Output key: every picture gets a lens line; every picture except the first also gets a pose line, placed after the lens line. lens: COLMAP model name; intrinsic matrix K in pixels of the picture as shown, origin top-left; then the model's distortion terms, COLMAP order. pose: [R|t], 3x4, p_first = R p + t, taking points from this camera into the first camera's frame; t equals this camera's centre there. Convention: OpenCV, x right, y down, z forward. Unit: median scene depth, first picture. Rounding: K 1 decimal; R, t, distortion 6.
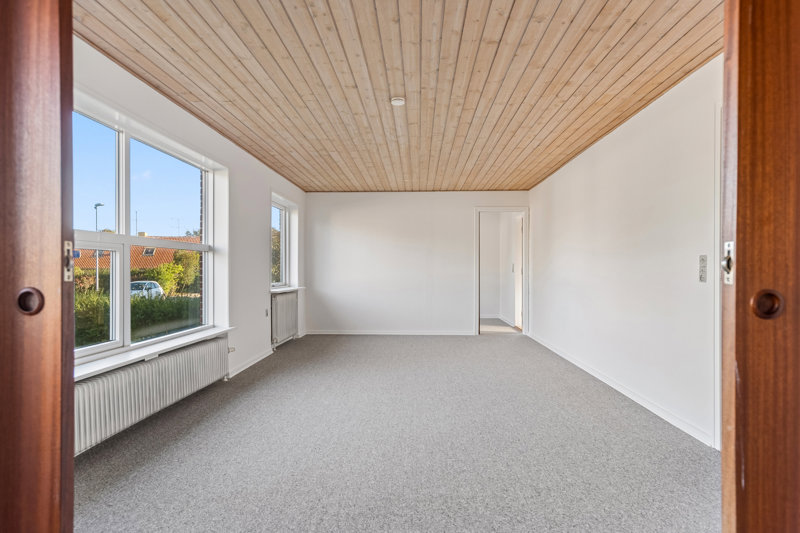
lens RADIAL K [[463.2, 0, 400.5], [0, 463.2, 270.5], [0, 0, 1]] dist [0.000319, -0.000011]
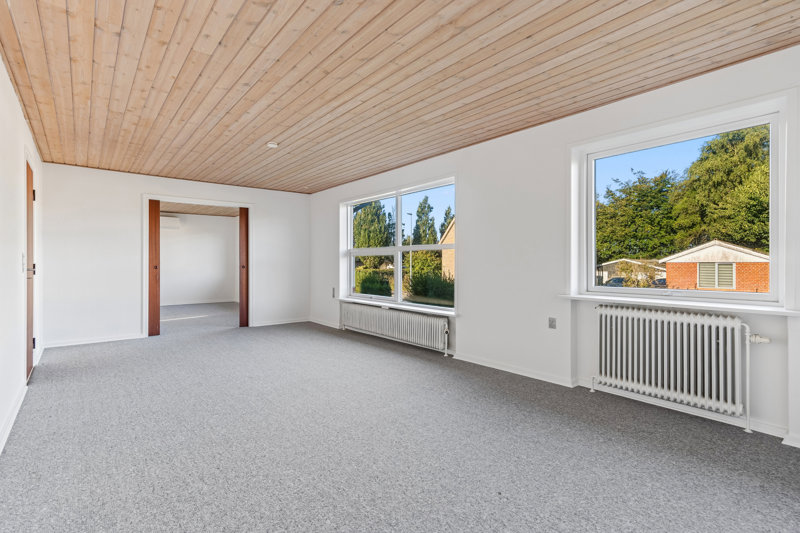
lens RADIAL K [[404.1, 0, 399.3], [0, 404.1, 265.4], [0, 0, 1]] dist [0.023745, 0.000647]
pose [[-0.763110, 0.003419, -0.646260, 0.483734], [-0.004223, 0.999938, 0.010277, -0.010472], [0.646255, 0.010572, -0.763048, 2.125764]]
